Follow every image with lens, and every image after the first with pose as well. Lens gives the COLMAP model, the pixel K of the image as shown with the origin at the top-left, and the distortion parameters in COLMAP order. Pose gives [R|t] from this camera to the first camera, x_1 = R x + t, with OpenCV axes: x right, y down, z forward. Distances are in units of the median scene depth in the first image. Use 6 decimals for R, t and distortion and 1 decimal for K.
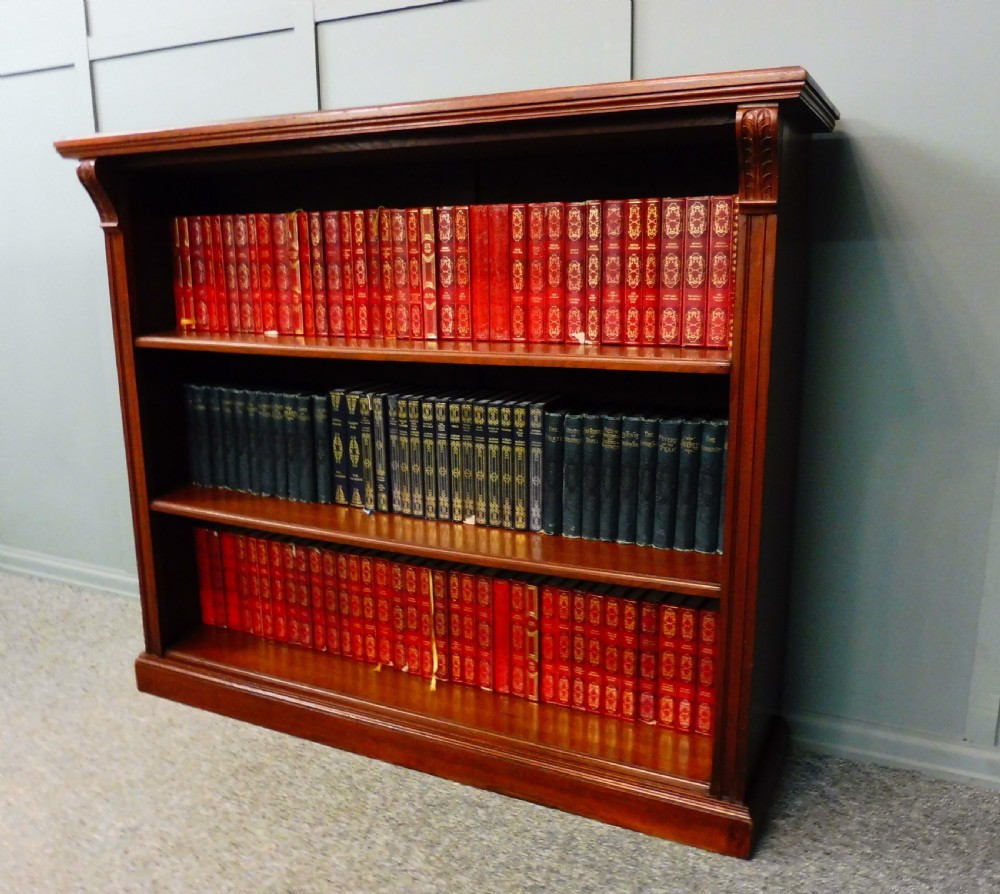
lens RADIAL K [[903.8, 0, 498.8], [0, 903.8, 441.0], [0, 0, 1]] dist [-0.062458, 0.020509]
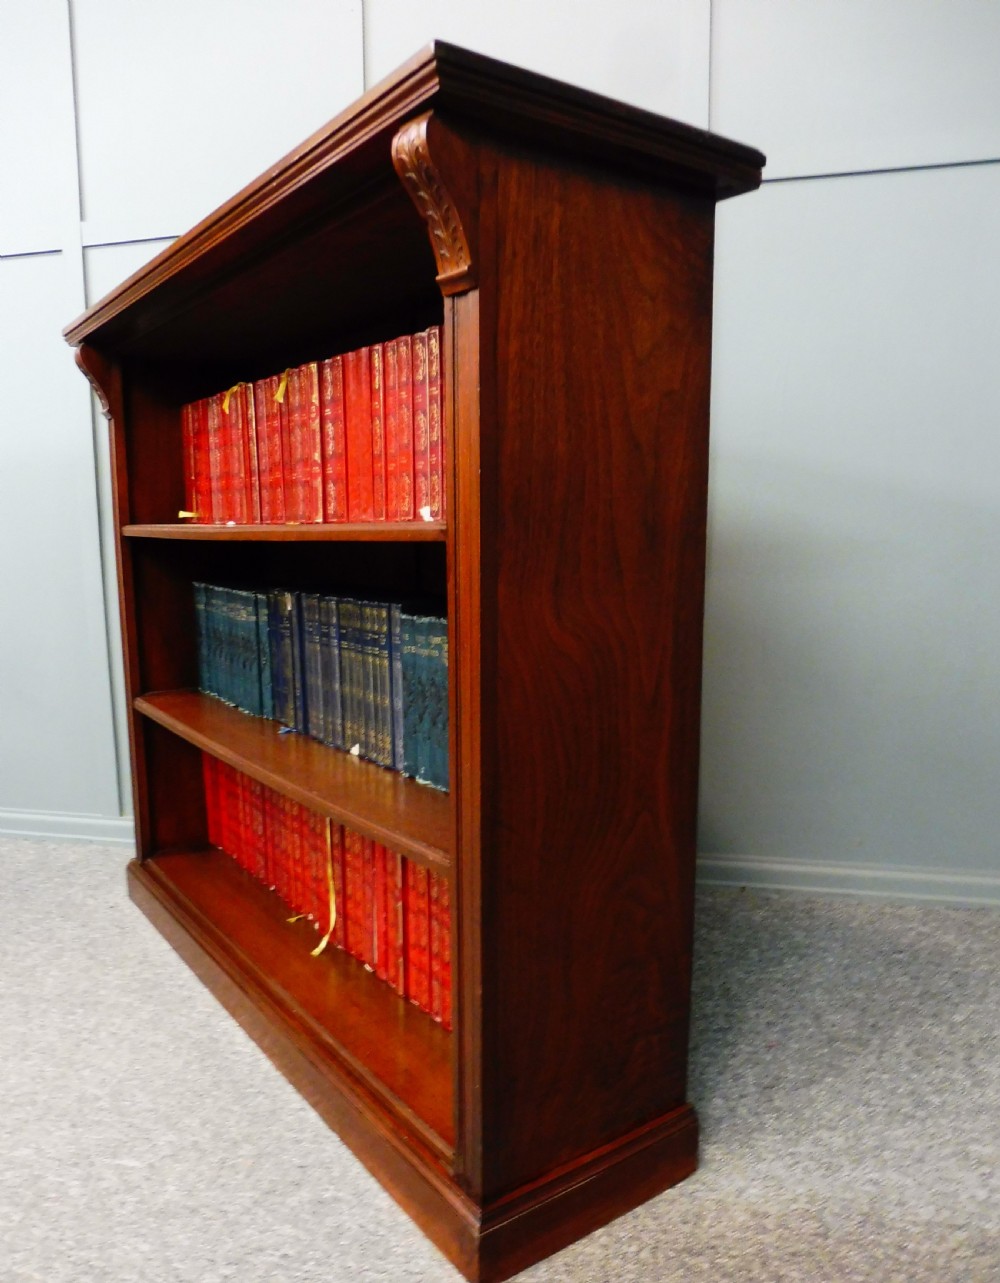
lens RADIAL K [[977.9, 0, 499.1], [0, 977.9, 675.1], [0, 0, 1]] dist [-0.065061, 0.018913]
pose [[0.879353, 0.082614, -0.468950, 0.489289], [-0.106928, 0.993942, -0.025406, 0.030387], [0.464010, 0.072485, 0.882859, 0.294405]]
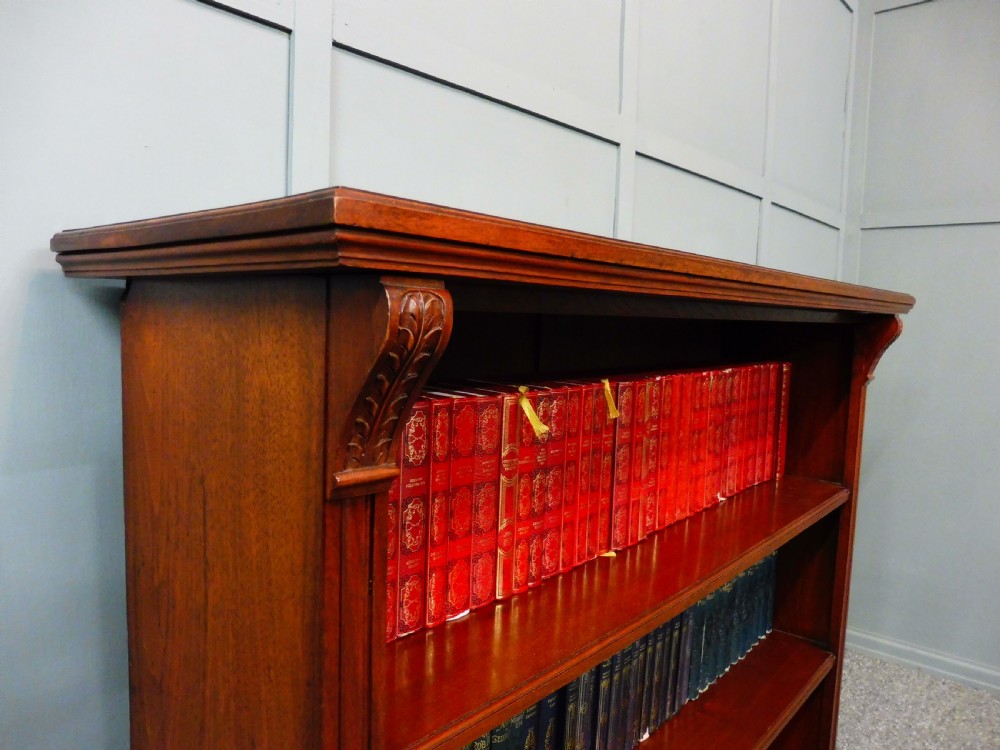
lens RADIAL K [[721.2, 0, 500.2], [0, 721.2, 373.5], [0, 0, 1]] dist [-0.056801, 0.021554]
pose [[0.257067, -0.065013, 0.964204, -0.697929], [0.166836, 0.985740, 0.021985, -0.288389], [-0.951884, 0.155213, 0.264247, 0.915793]]
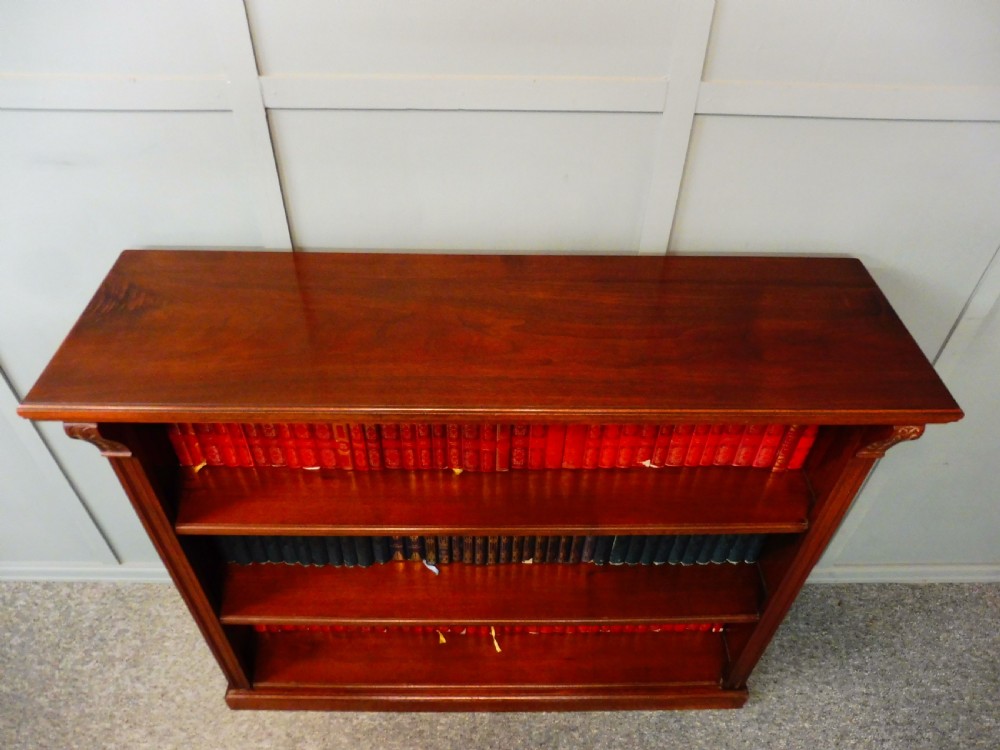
lens RADIAL K [[721.2, 0, 504.3], [0, 721.2, 376.0], [0, 0, 1]] dist [-0.056801, 0.021554]
pose [[0.890709, -0.285967, 0.353356, -0.340006], [0.060986, 0.845481, 0.530512, -0.657899], [-0.450465, -0.450983, 0.770517, 0.379771]]
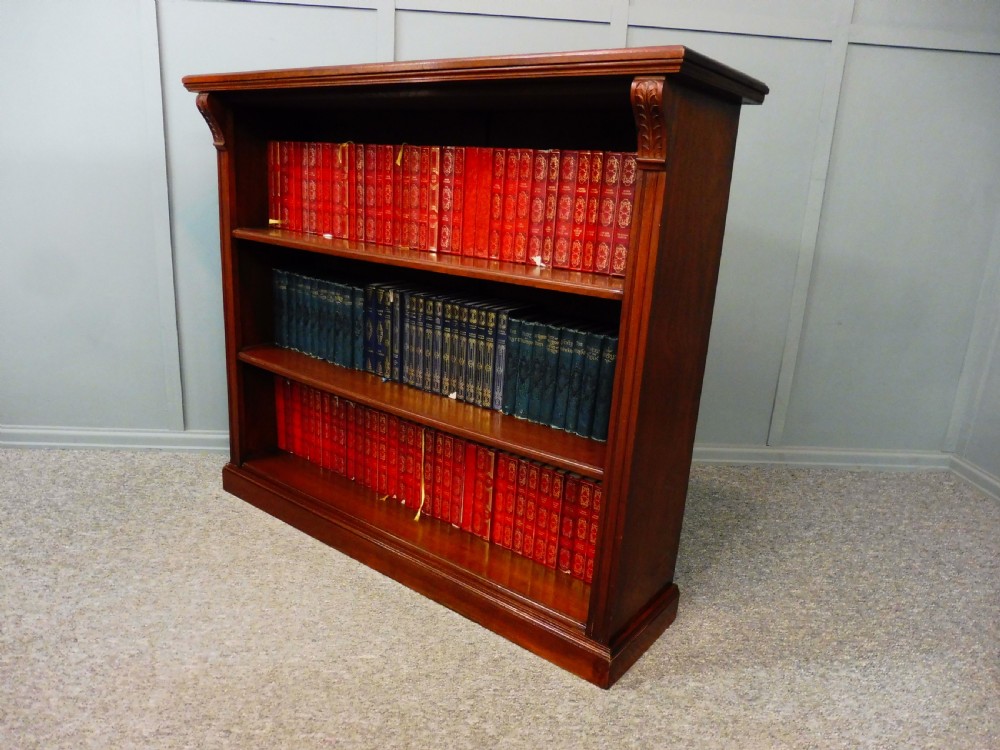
lens RADIAL K [[721.2, 0, 503.8], [0, 721.2, 385.5], [0, 0, 1]] dist [-0.056801, 0.021554]
pose [[0.978257, 0.124115, -0.166157, 0.210674], [-0.112624, 0.990656, 0.076916, -0.013636], [0.174151, -0.056531, 0.983095, 0.004611]]
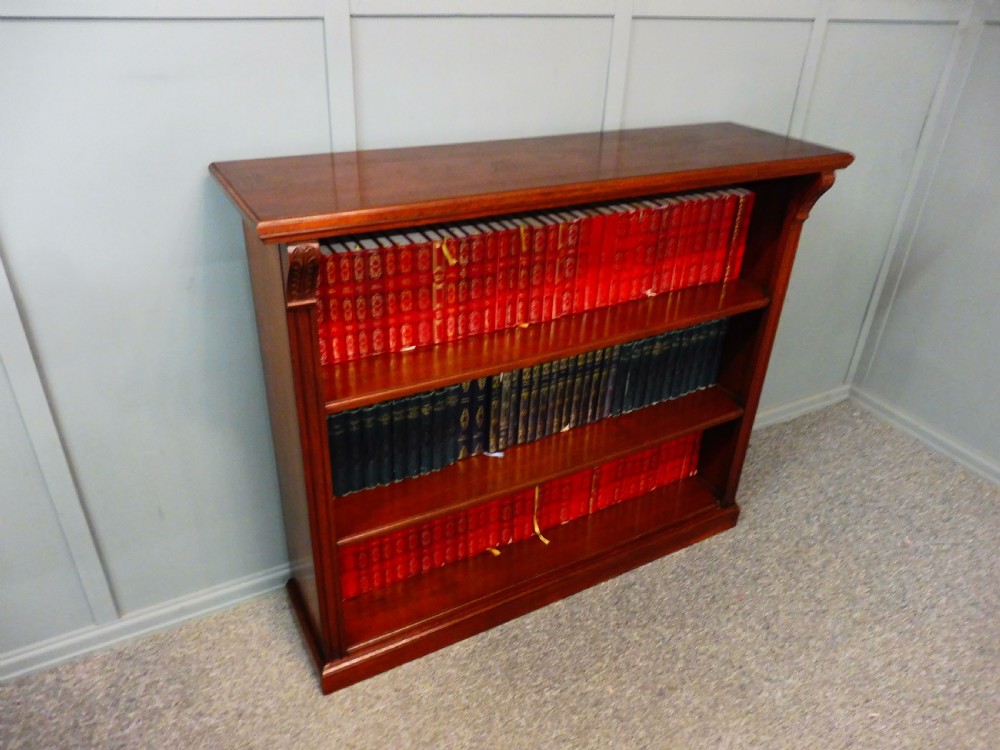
lens RADIAL K [[721.2, 0, 496.4], [0, 721.2, 372.8], [0, 0, 1]] dist [-0.056801, 0.021554]
pose [[0.574017, -0.378903, 0.725905, -0.892627], [0.129183, 0.917302, 0.376654, -0.436523], [-0.808589, -0.122432, 0.575494, 0.457542]]
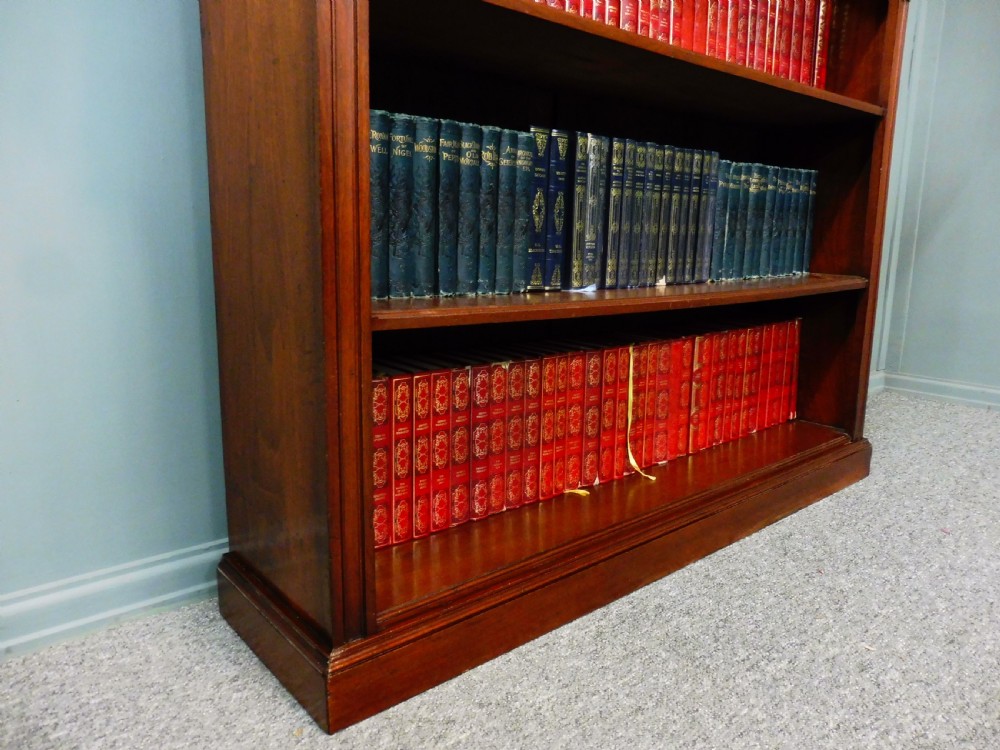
lens RADIAL K [[721.2, 0, 498.1], [0, 721.2, 385.7], [0, 0, 1]] dist [-0.056801, 0.021554]
pose [[0.396533, -0.173741, 0.901430, -0.798664], [0.175627, 0.978148, 0.111271, 0.082985], [-0.901064, 0.114193, 0.418382, 0.868505]]
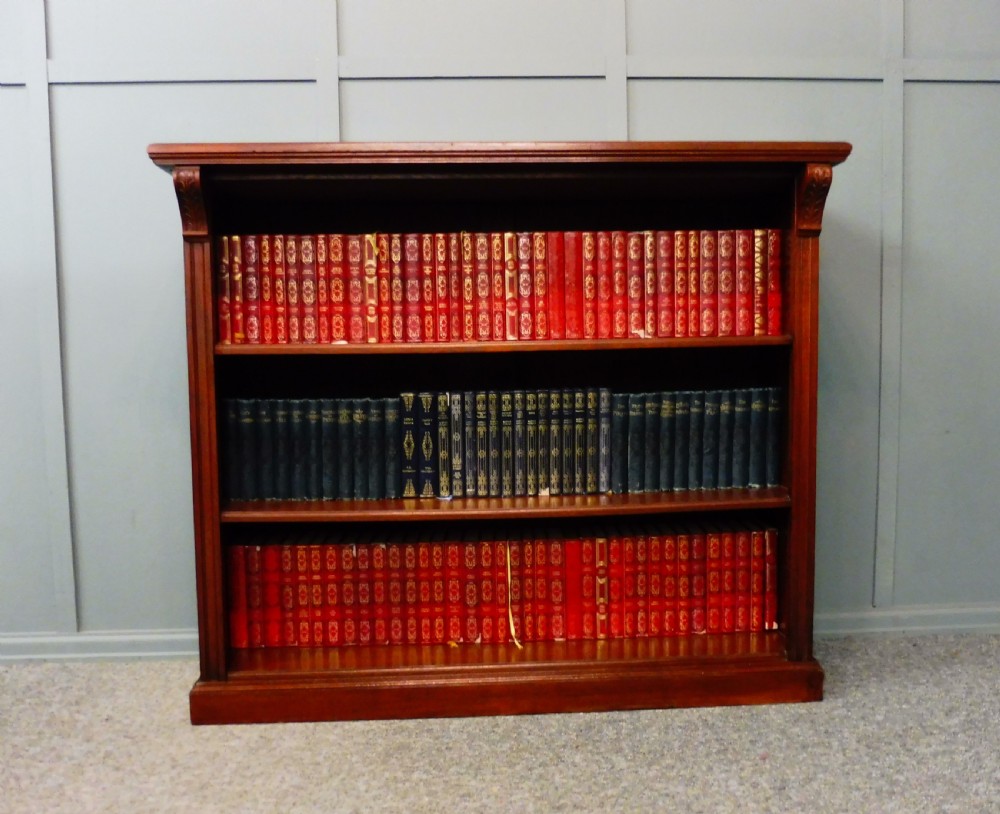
lens RADIAL K [[849.5, 0, 510.7], [0, 849.5, 408.9], [0, 0, 1]] dist [-0.053556, 0.004471]
pose [[0.873356, -0.037351, 0.485648, -0.618928], [0.107680, 0.987191, -0.117720, 0.108222], [-0.475031, 0.155106, 0.866192, 0.037231]]
